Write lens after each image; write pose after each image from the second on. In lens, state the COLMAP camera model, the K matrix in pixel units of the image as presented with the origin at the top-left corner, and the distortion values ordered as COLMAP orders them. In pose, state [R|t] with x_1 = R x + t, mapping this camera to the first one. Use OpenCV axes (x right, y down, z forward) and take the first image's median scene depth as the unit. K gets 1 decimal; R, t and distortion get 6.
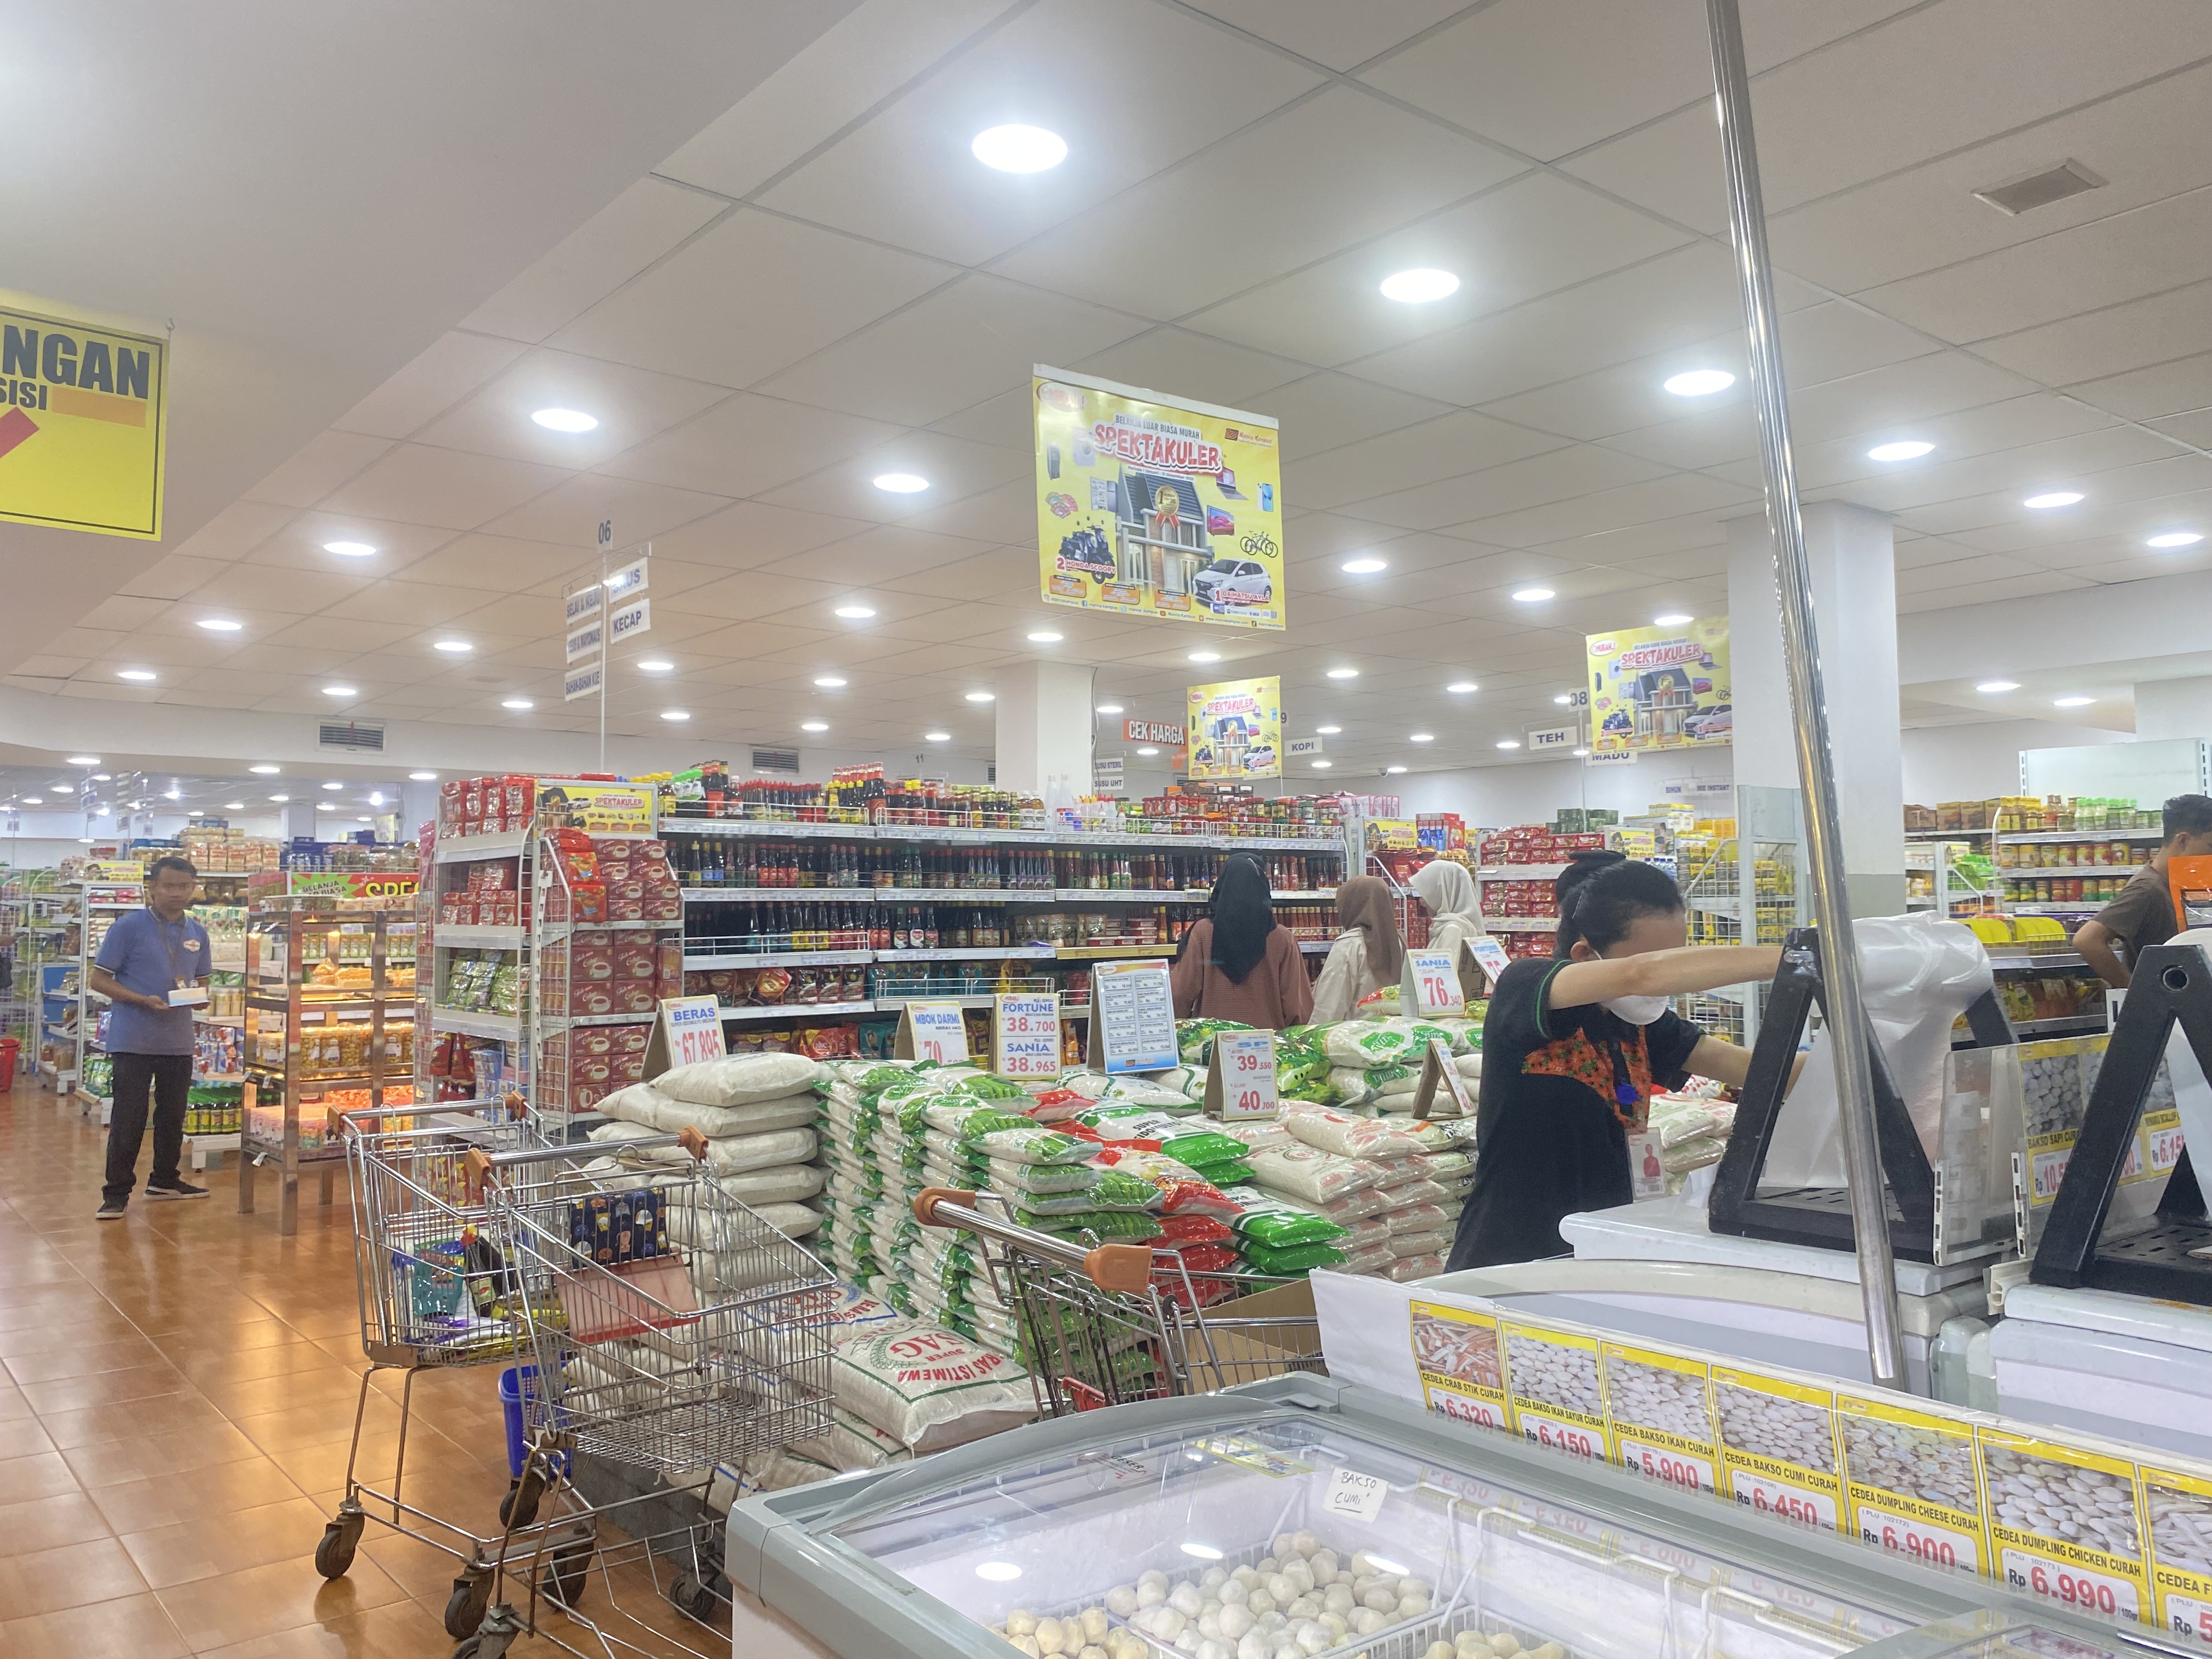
lens RADIAL K [[1707.8, 0, 1105.3], [0, 1707.8, 807.8], [0, 0, 1]] dist [0.007641, -0.009811]
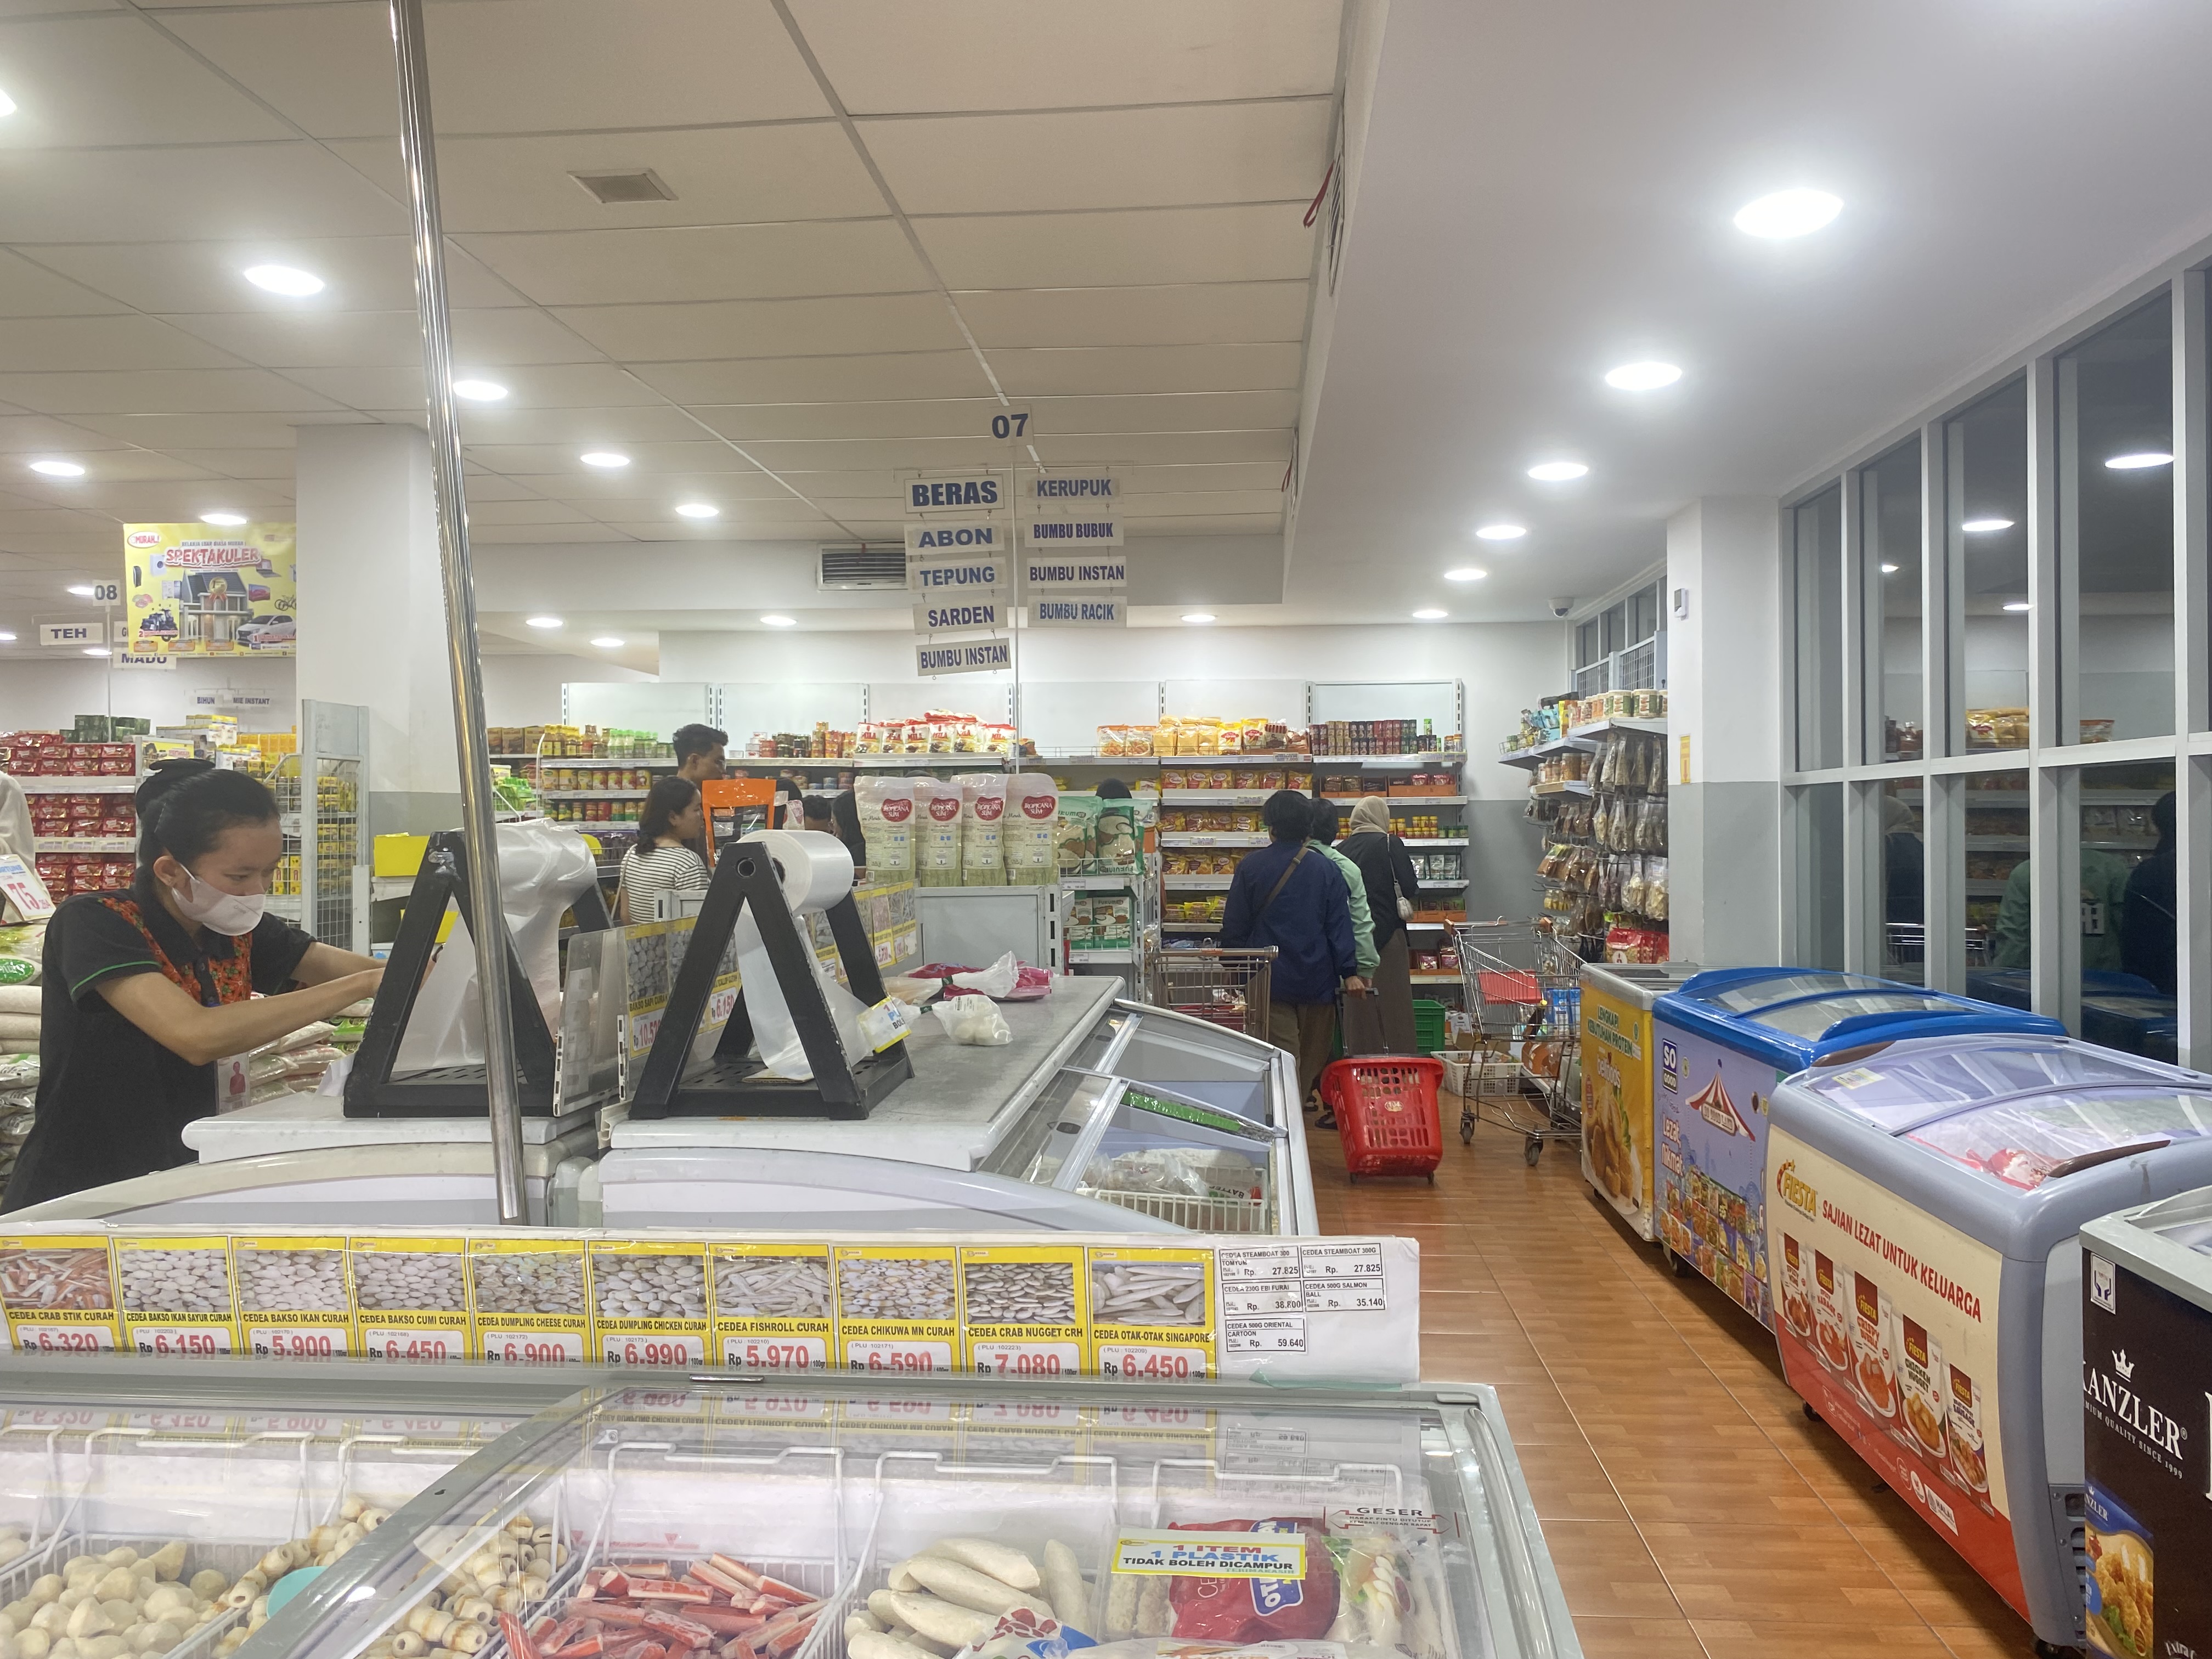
lens RADIAL K [[1707.8, 0, 1105.3], [0, 1707.8, 807.8], [0, 0, 1]] dist [0.007641, -0.009811]
pose [[0.692027, 0.013617, 0.721743, -0.089005], [-0.047288, 0.998530, 0.026501, 0.005529], [-0.720321, -0.052470, 0.691653, -0.064669]]
